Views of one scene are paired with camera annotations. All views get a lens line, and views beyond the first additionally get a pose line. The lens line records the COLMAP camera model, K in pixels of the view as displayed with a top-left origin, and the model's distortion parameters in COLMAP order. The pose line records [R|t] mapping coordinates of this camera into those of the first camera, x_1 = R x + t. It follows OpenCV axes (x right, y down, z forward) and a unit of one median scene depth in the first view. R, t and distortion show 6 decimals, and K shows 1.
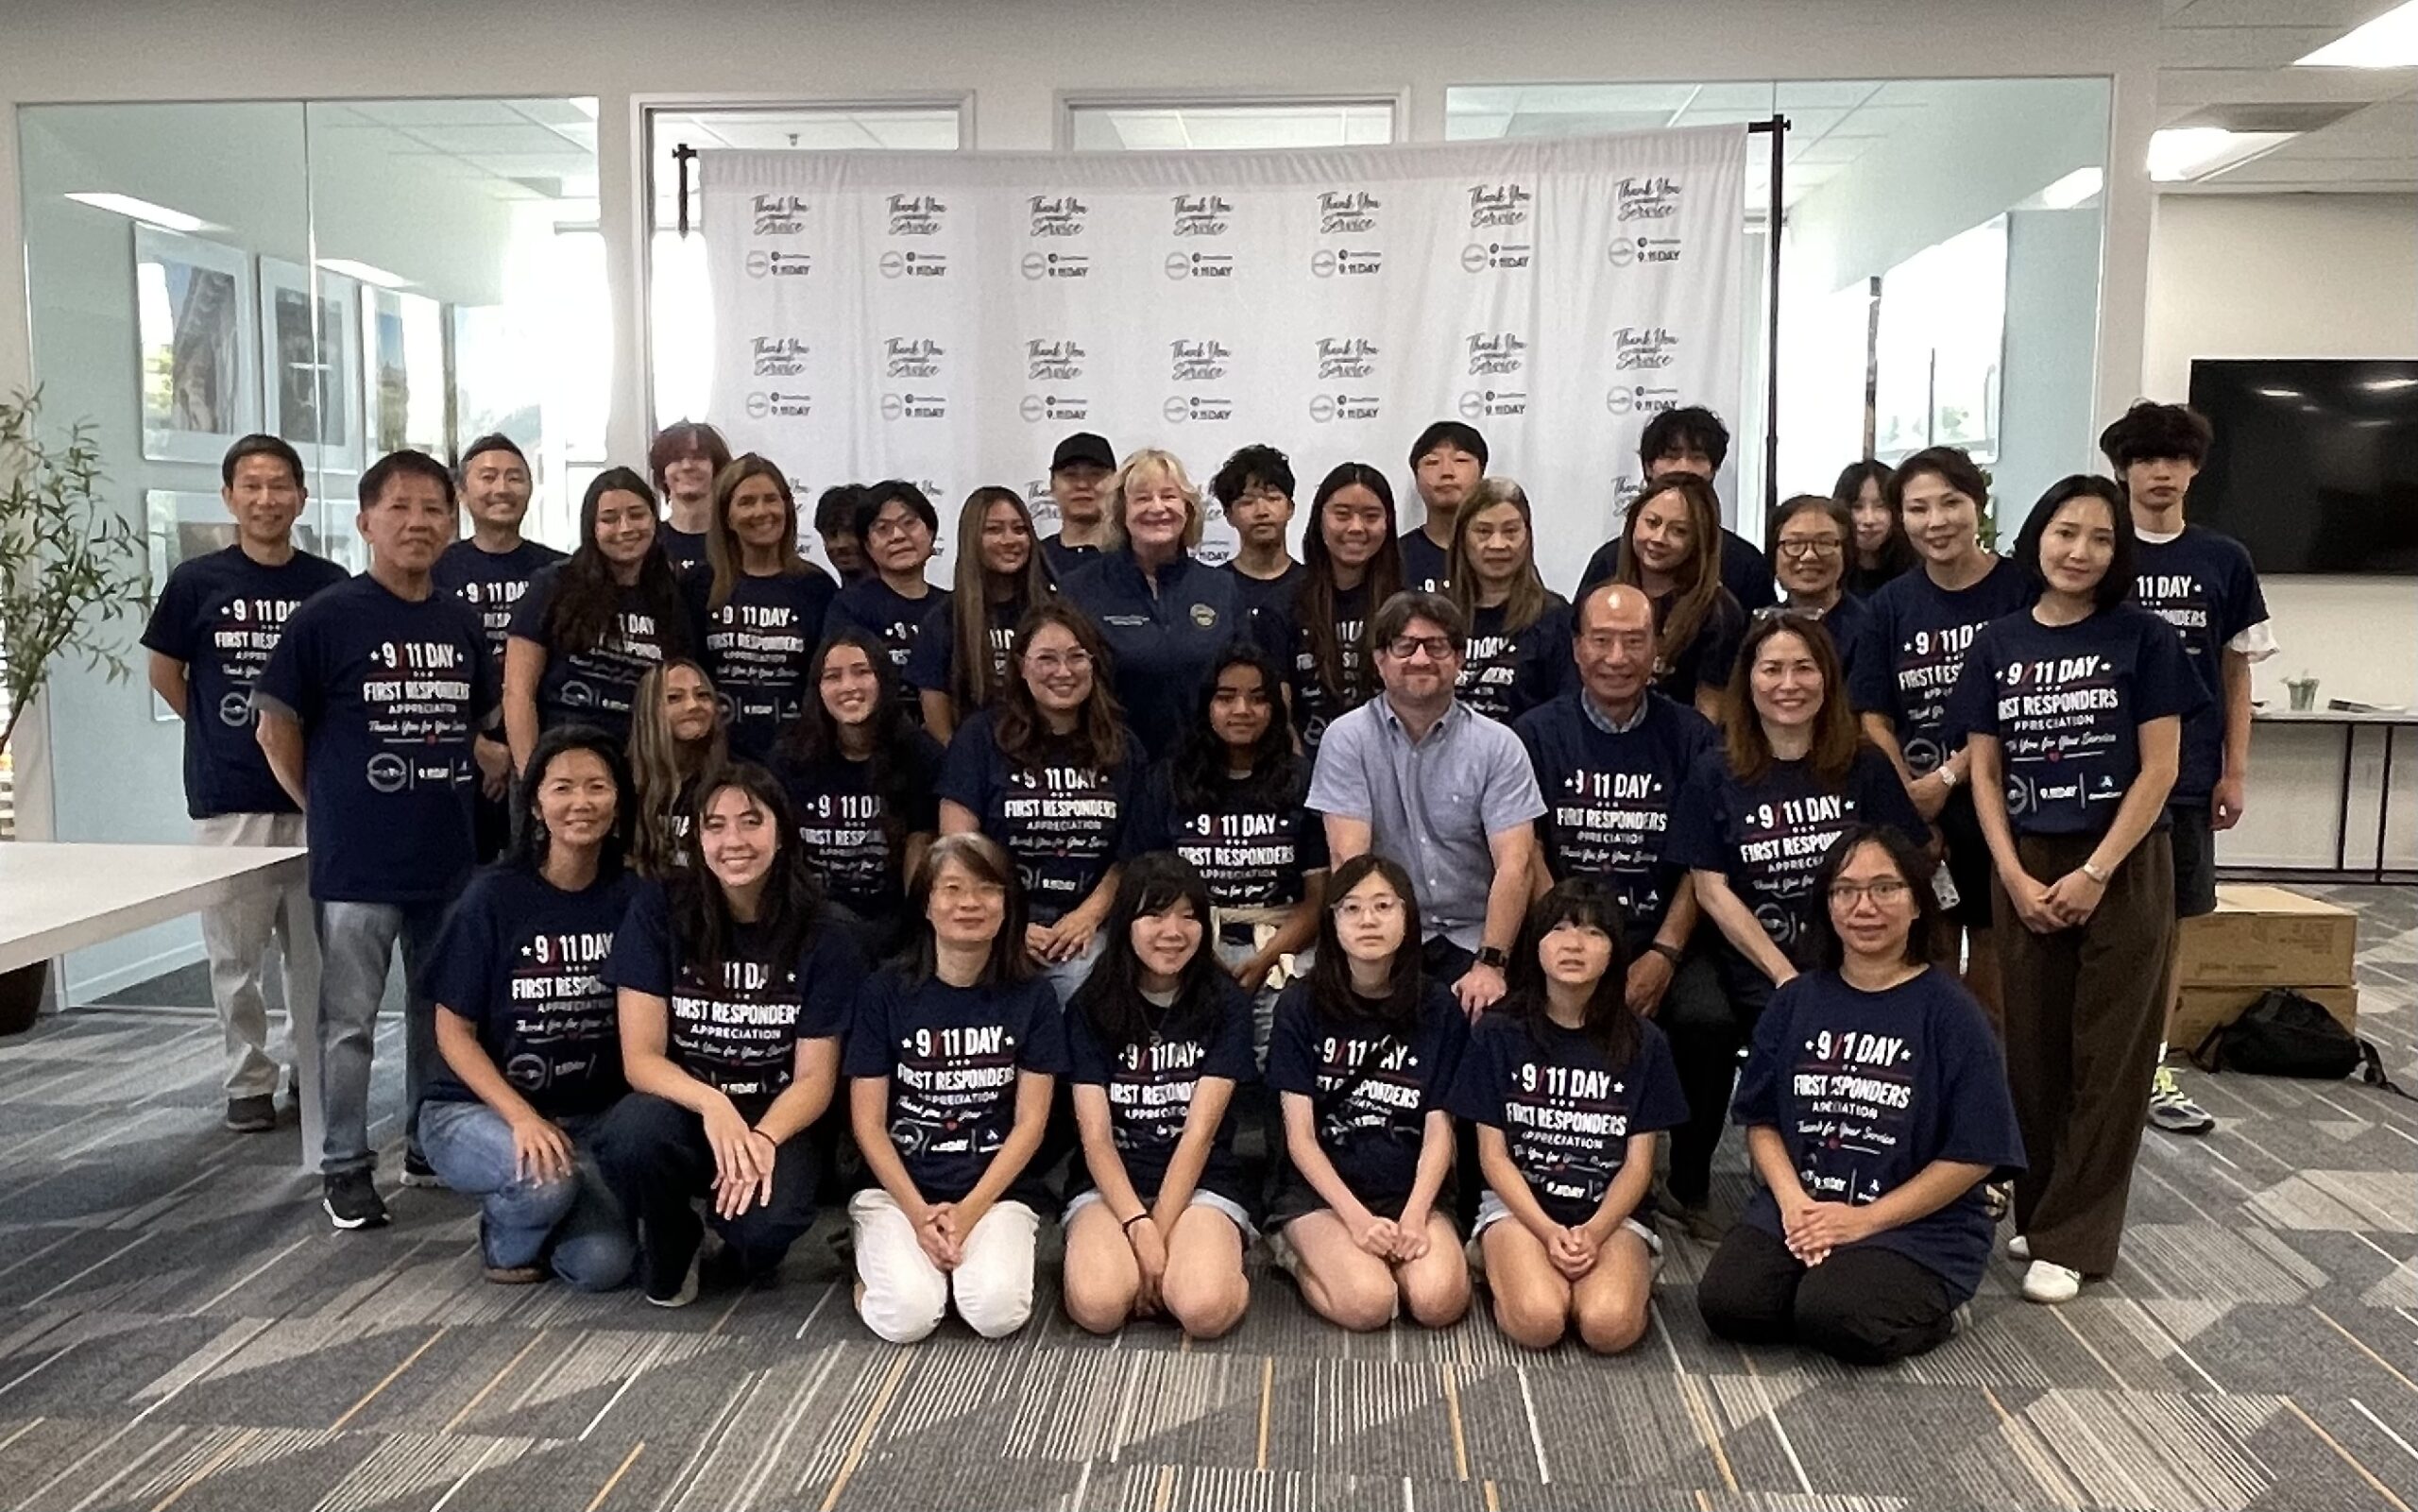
lens RADIAL K [[2251.9, 0, 1093.4], [0, 2251.9, 832.5], [0, 0, 1]] dist [0.009545, -0.059047]
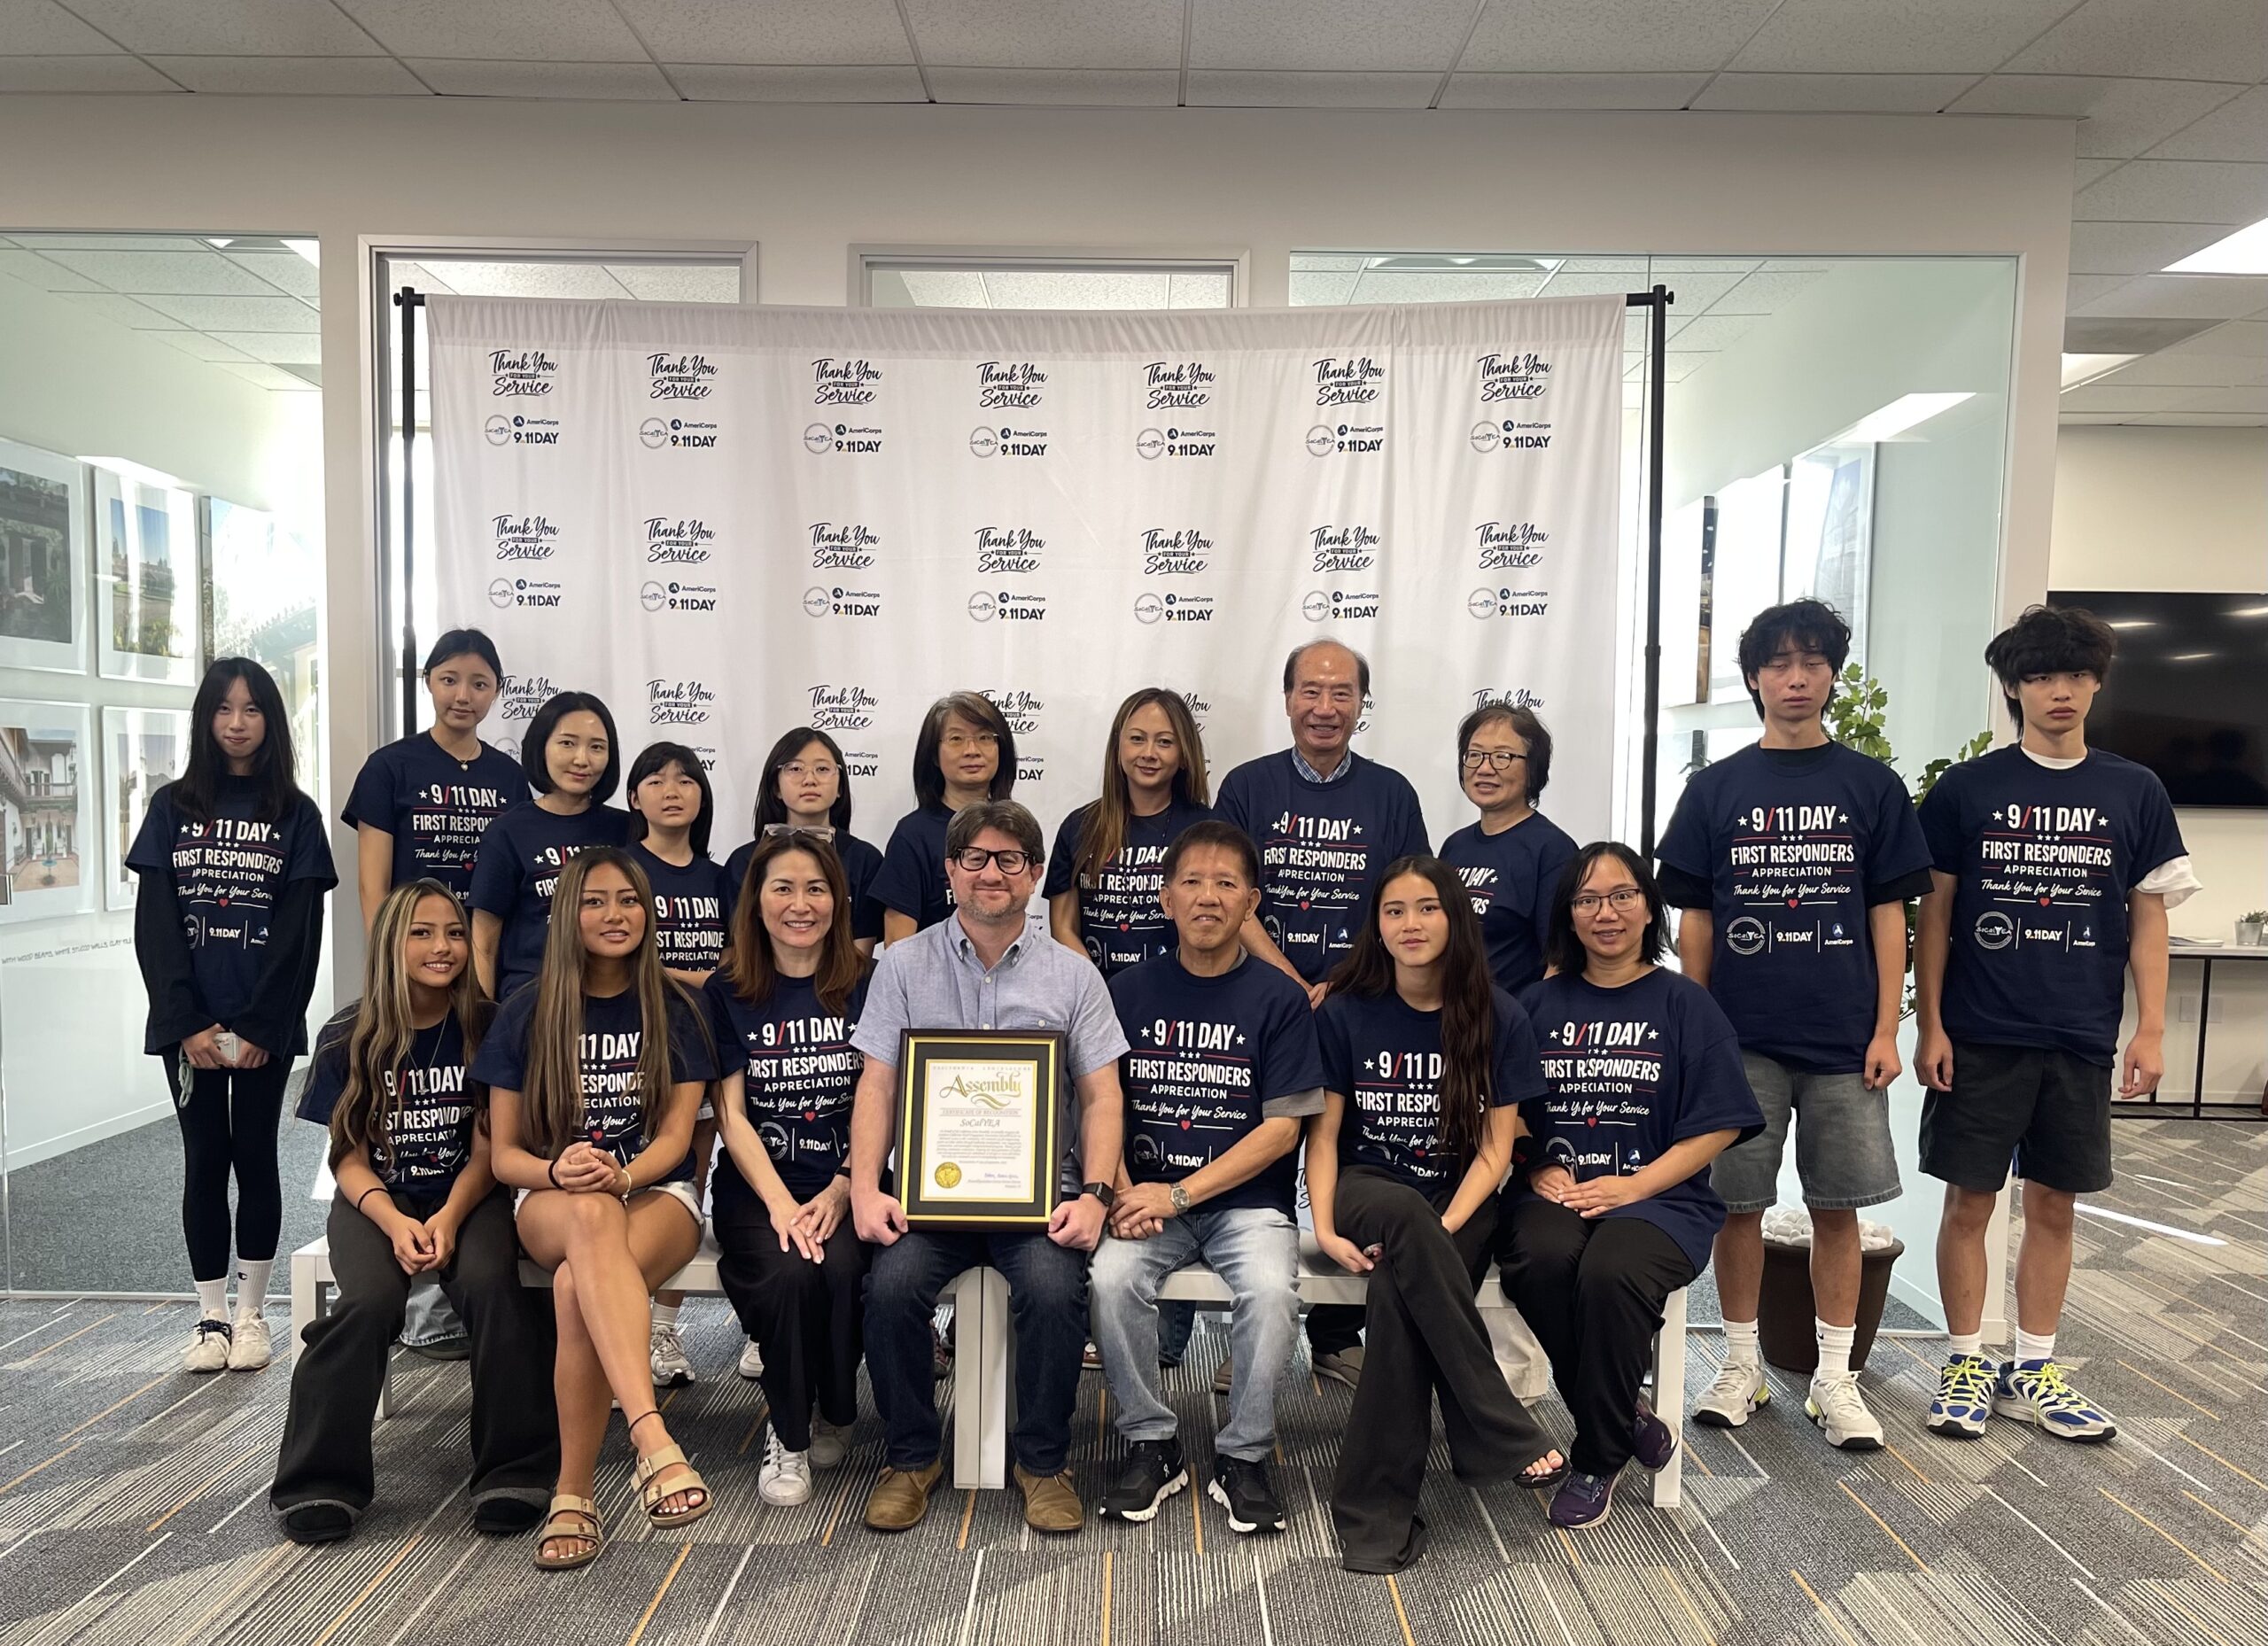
lens RADIAL K [[2081.0, 0, 1093.9], [0, 2081.0, 965.9], [0, 0, 1]] dist [0.055369, -0.160101]
pose [[0.996289, 0.003967, 0.085978, 0.011019], [-0.001082, 0.999436, -0.033576, -0.021295], [-0.086063, 0.033359, 0.995731, 0.197392]]
